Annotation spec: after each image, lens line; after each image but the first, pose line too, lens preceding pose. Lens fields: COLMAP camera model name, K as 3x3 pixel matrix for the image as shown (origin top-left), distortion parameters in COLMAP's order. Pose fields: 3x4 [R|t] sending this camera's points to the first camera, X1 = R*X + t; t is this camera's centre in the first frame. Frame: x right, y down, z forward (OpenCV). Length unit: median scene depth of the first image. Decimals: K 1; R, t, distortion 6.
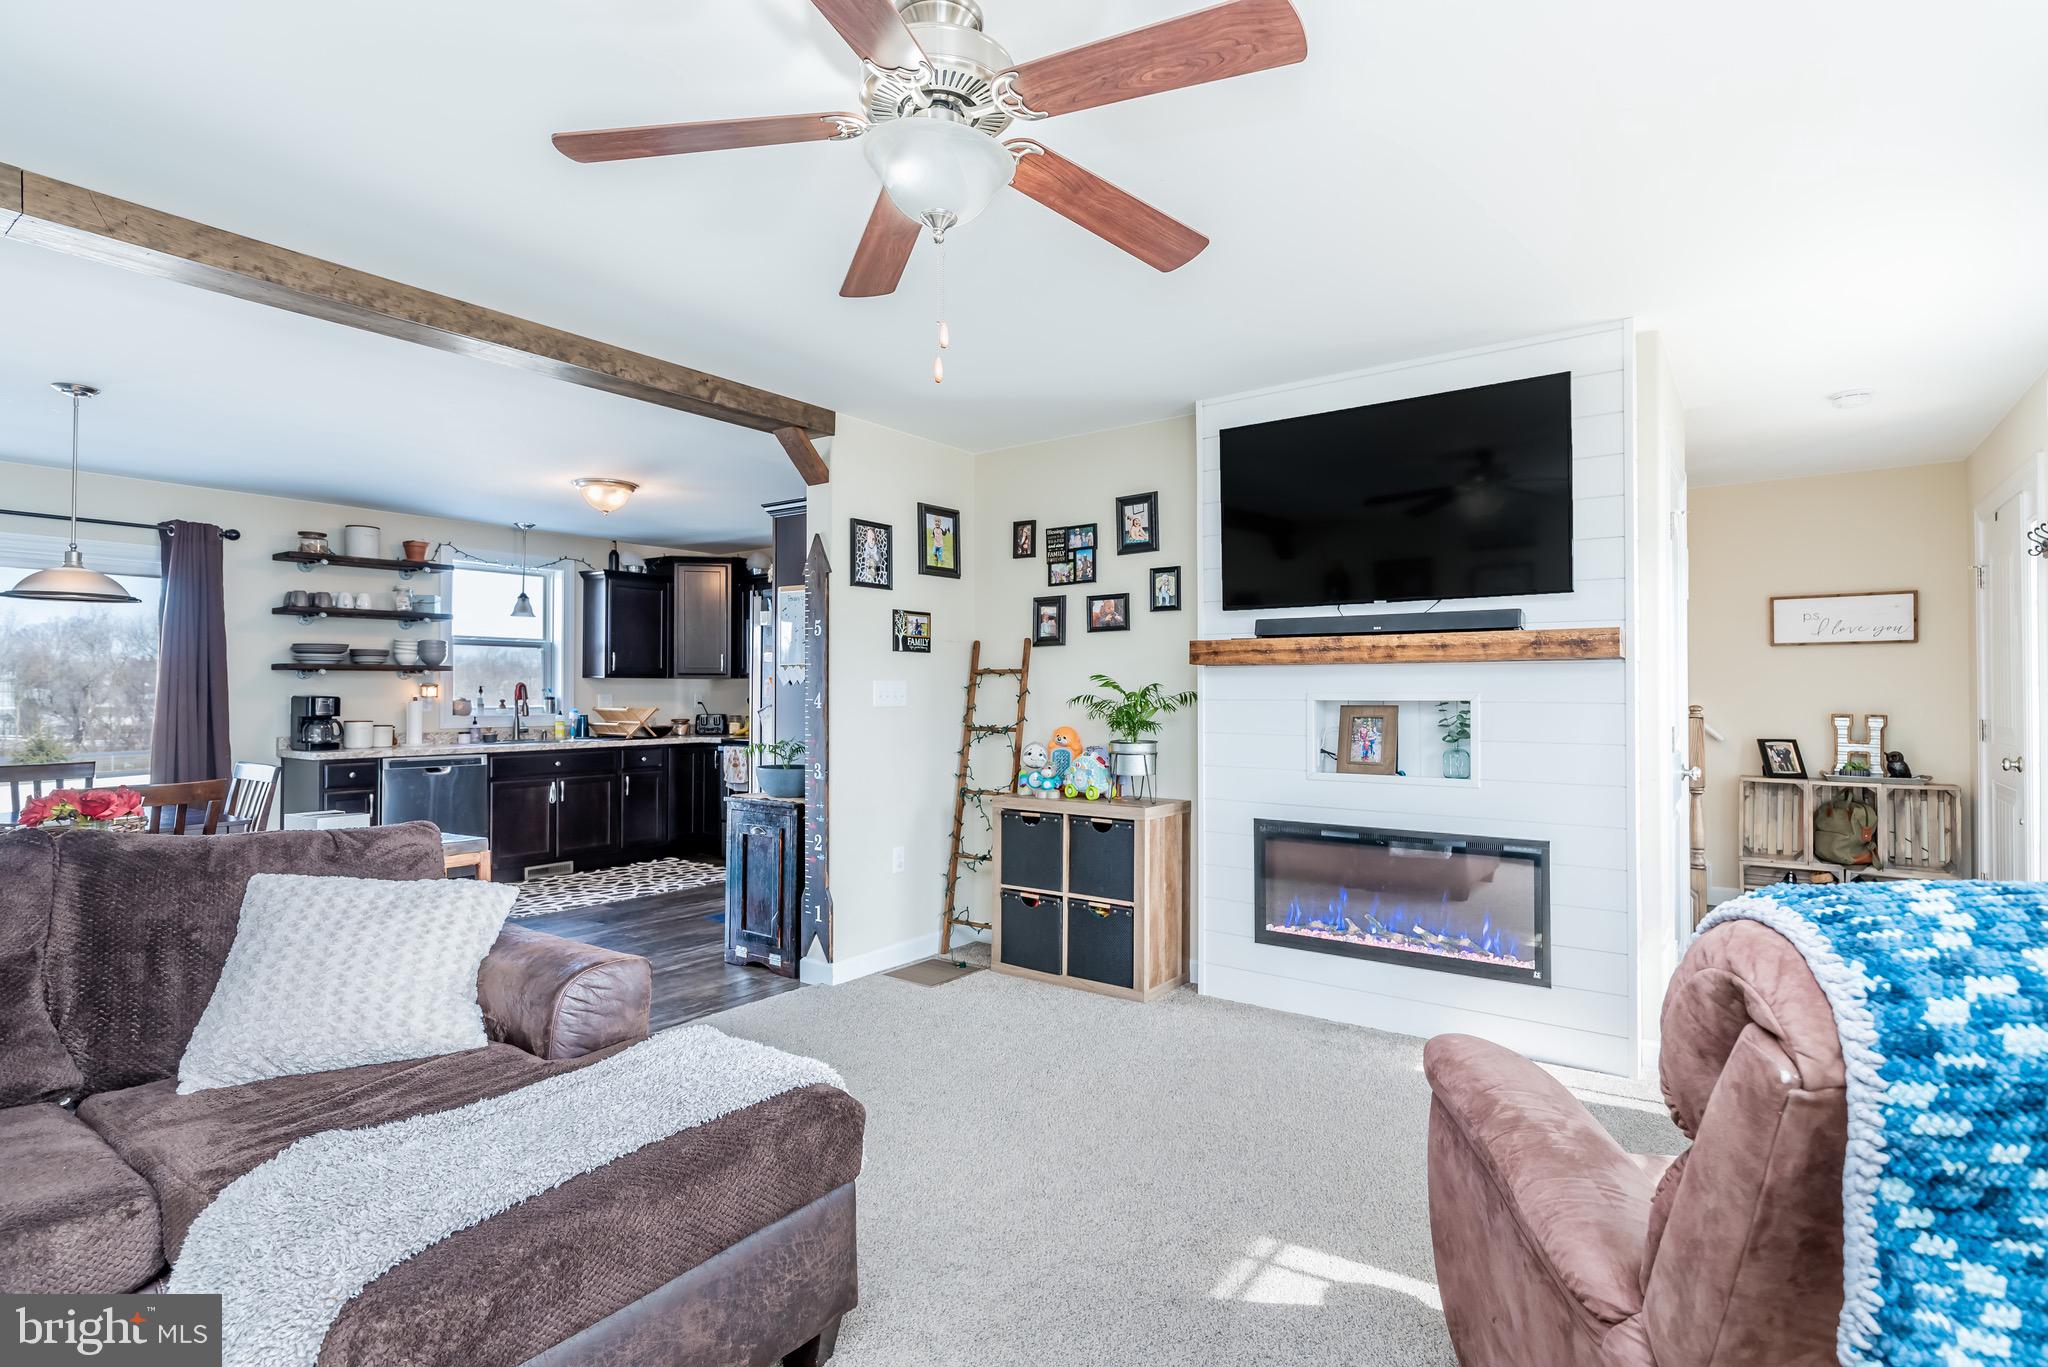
lens RADIAL K [[1012.4, 0, 1042.7], [0, 1012.4, 692.3], [0, 0, 1]] dist [0.011210, -0.001327]
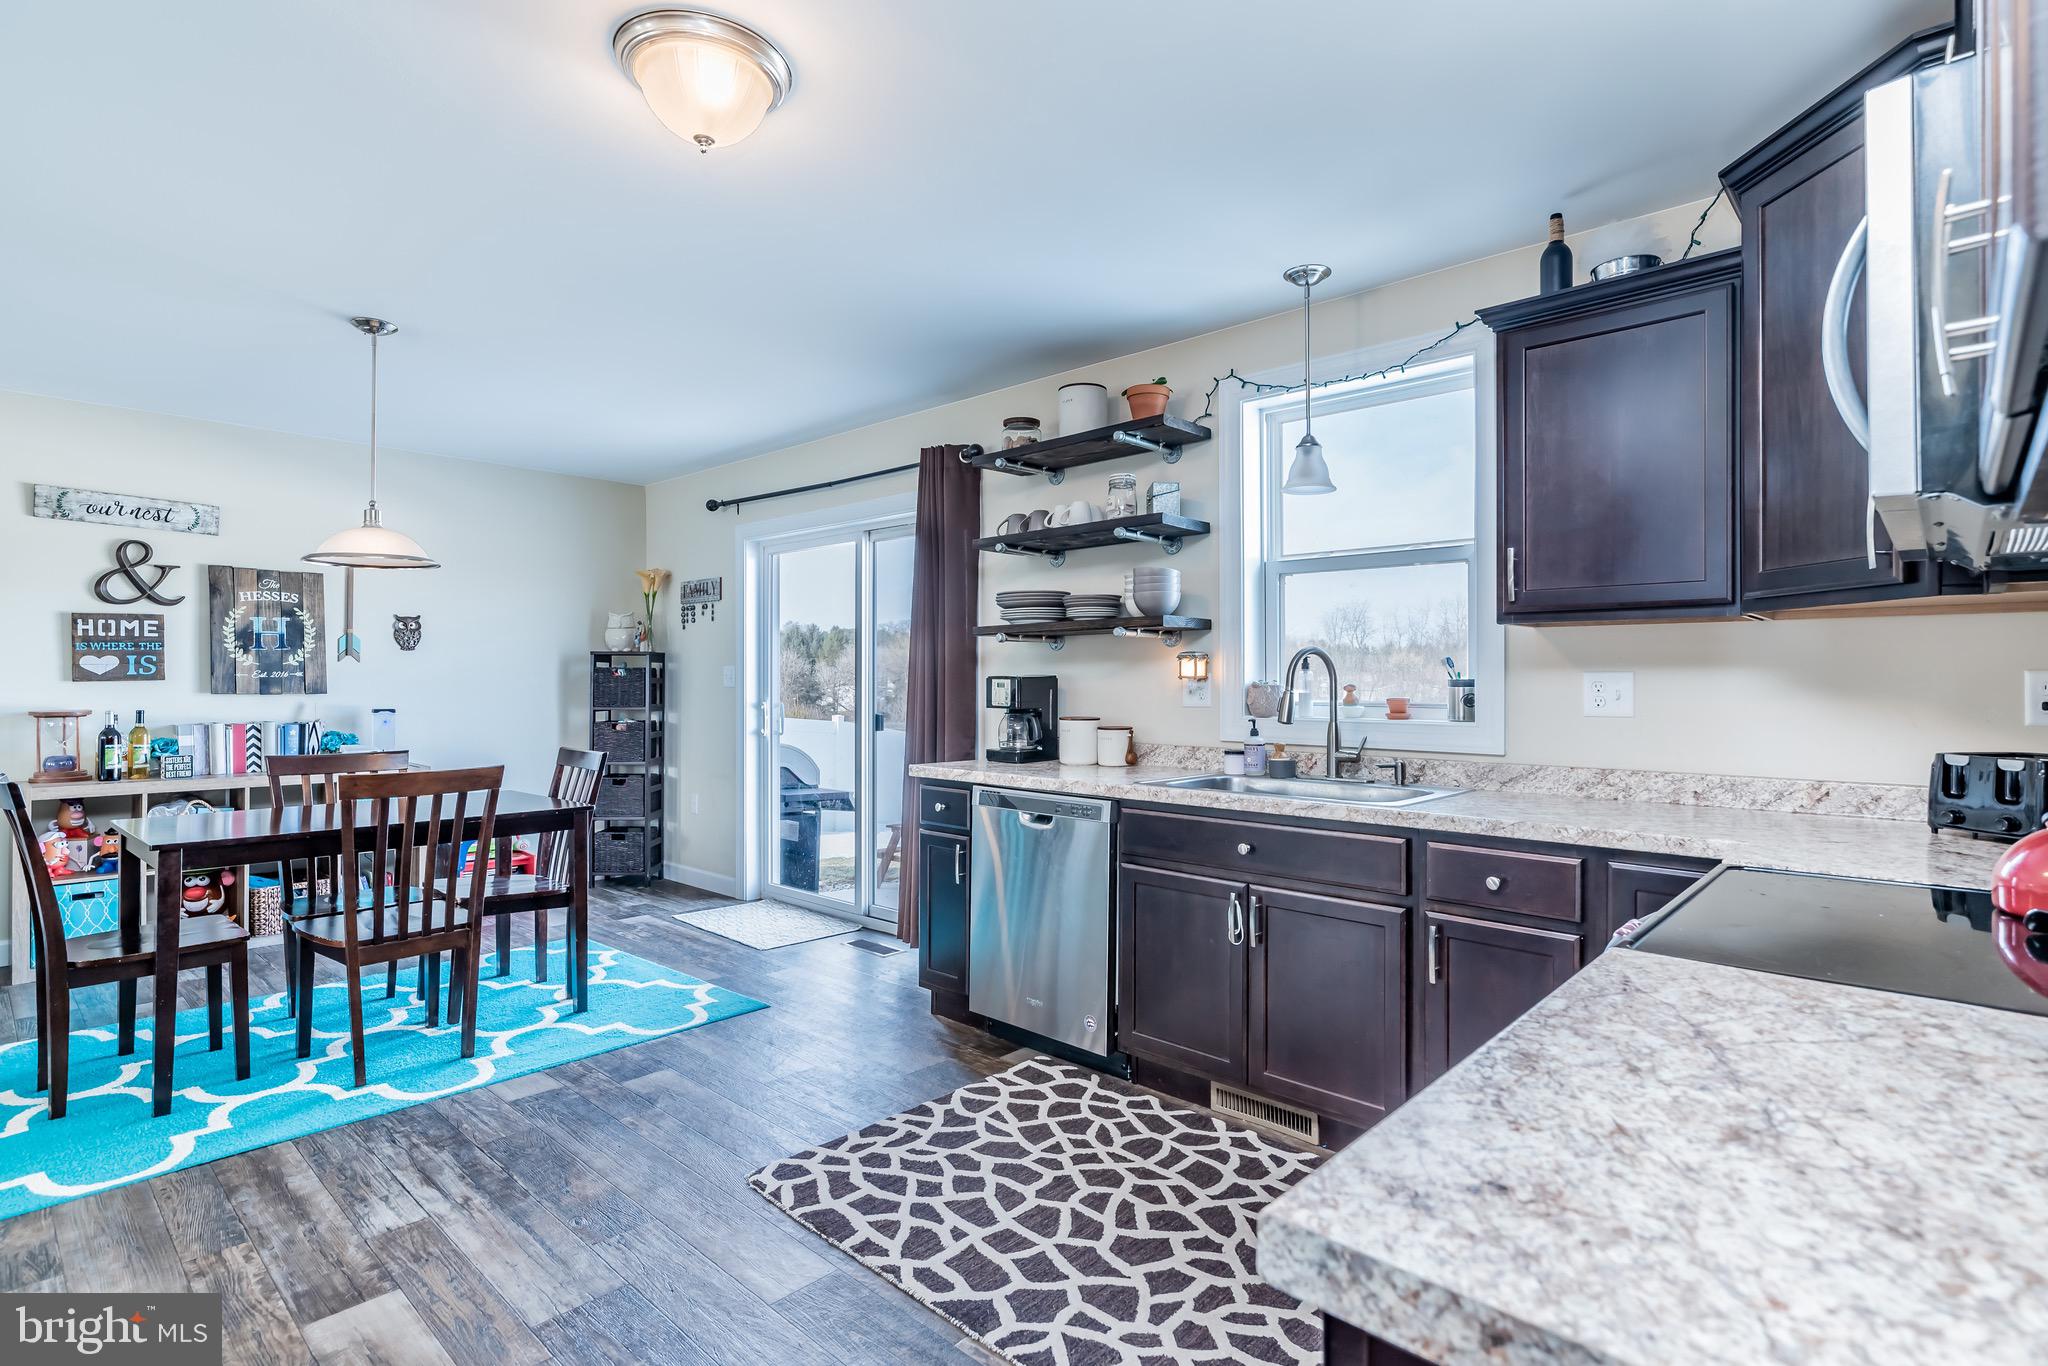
lens RADIAL K [[1012.4, 0, 1082.3], [0, 1012.4, 682.3], [0, 0, 1]] dist [0.011210, -0.001327]
pose [[-0.075701, 0.000887, -0.997130, -0.081124], [0.001528, 0.999999, 0.000773, 0.006447], [0.997129, -0.001465, -0.075702, 1.089658]]
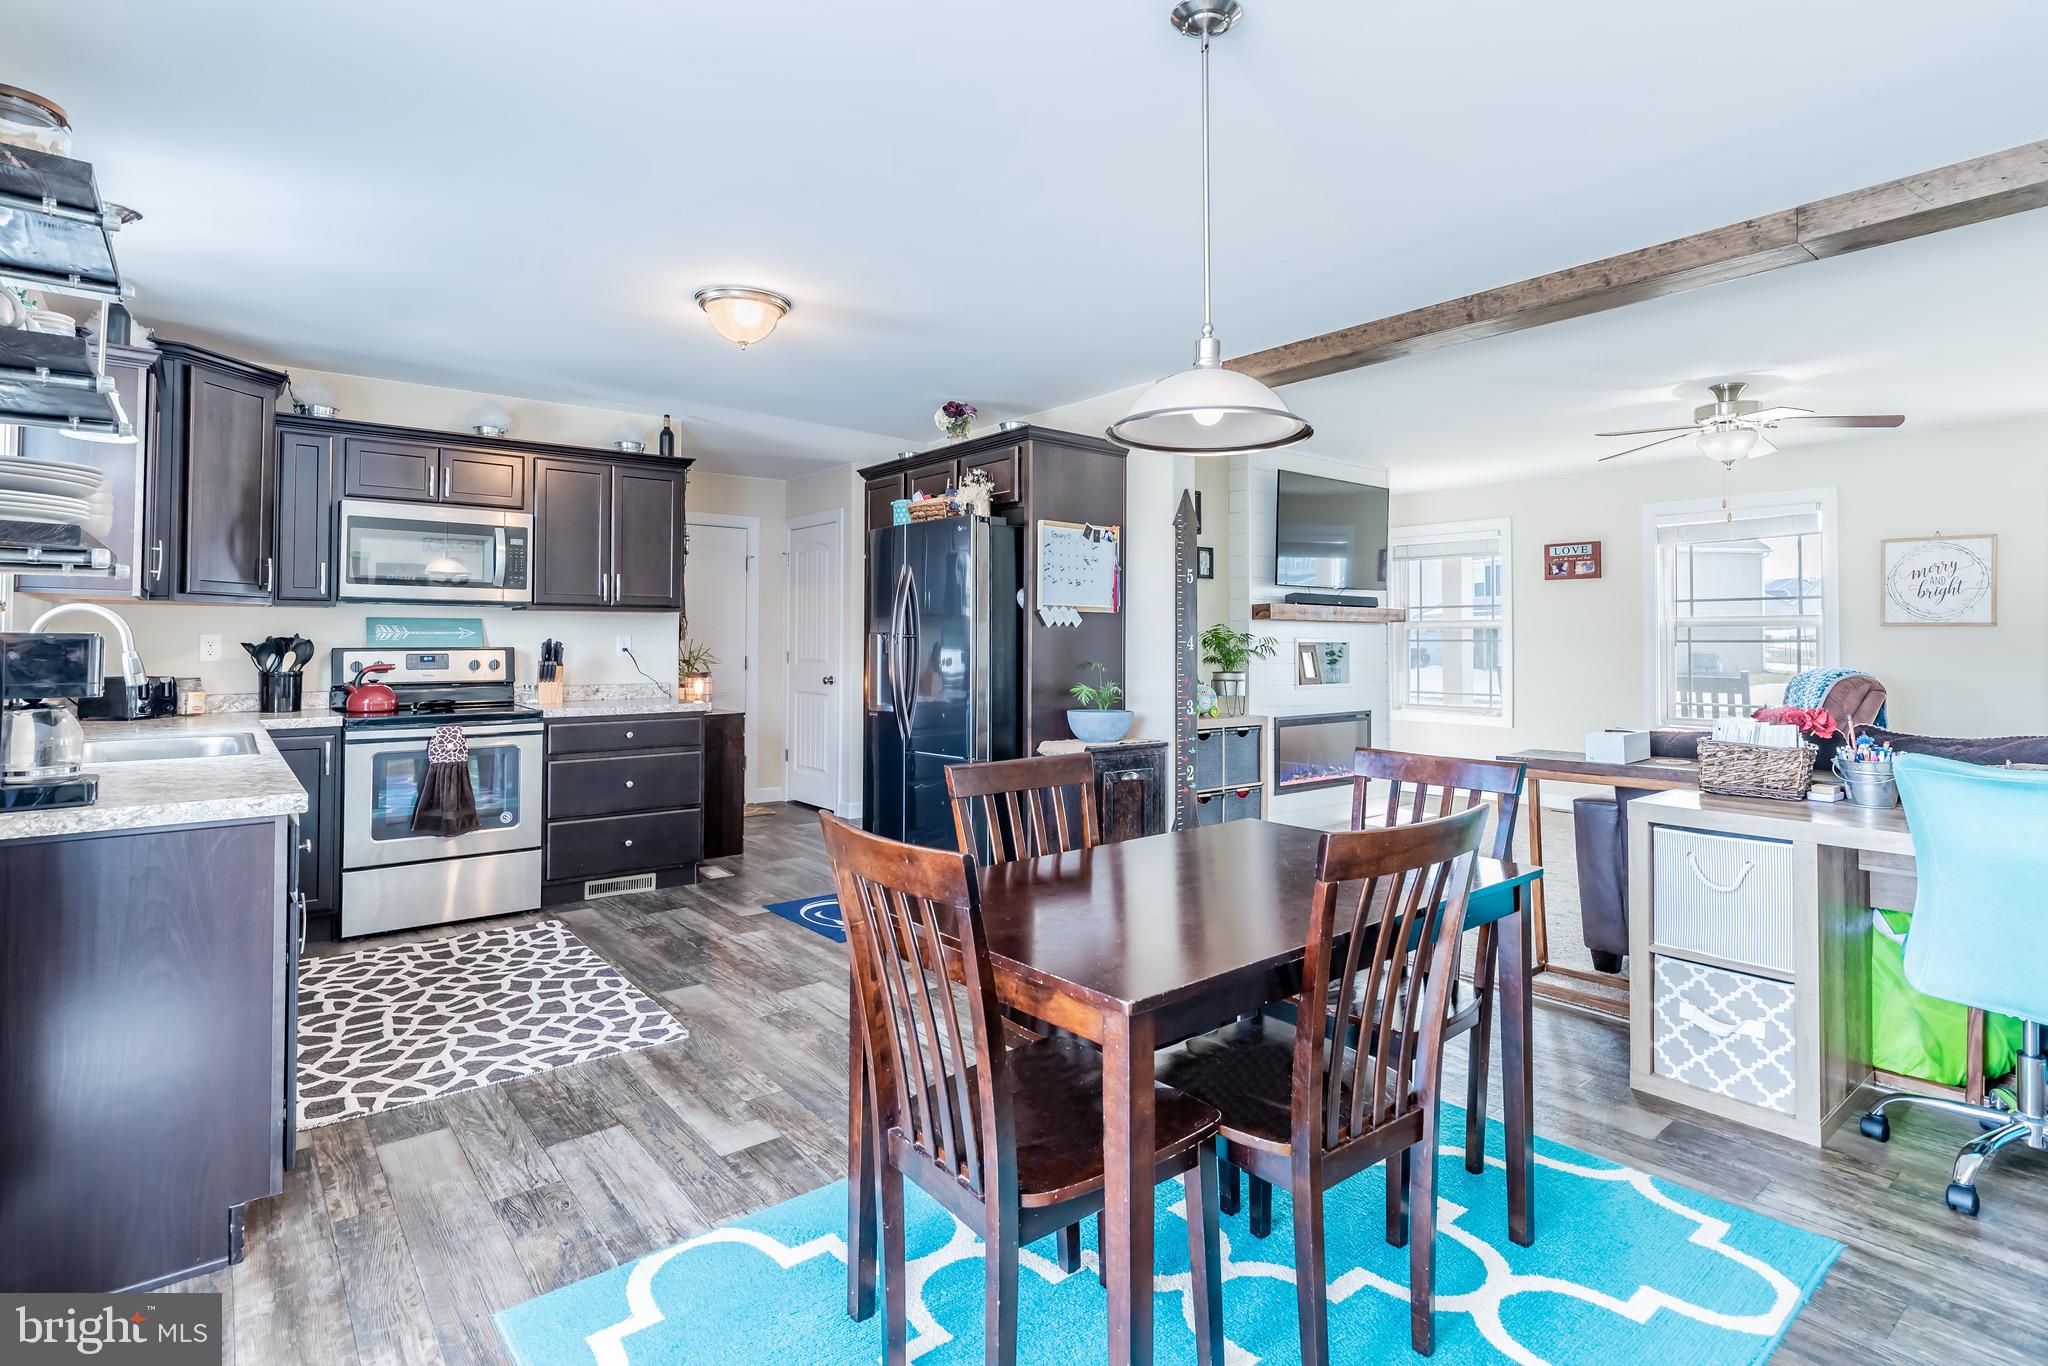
lens RADIAL K [[1012.4, 0, 1002.0], [0, 1012.4, 621.2], [0, 0, 1]] dist [0.011210, -0.001327]
pose [[0.274784, 0.021742, 0.961260, -0.934816], [-0.003544, 0.999760, -0.021600, 0.006753], [-0.961499, 0.002529, 0.274795, 0.628221]]
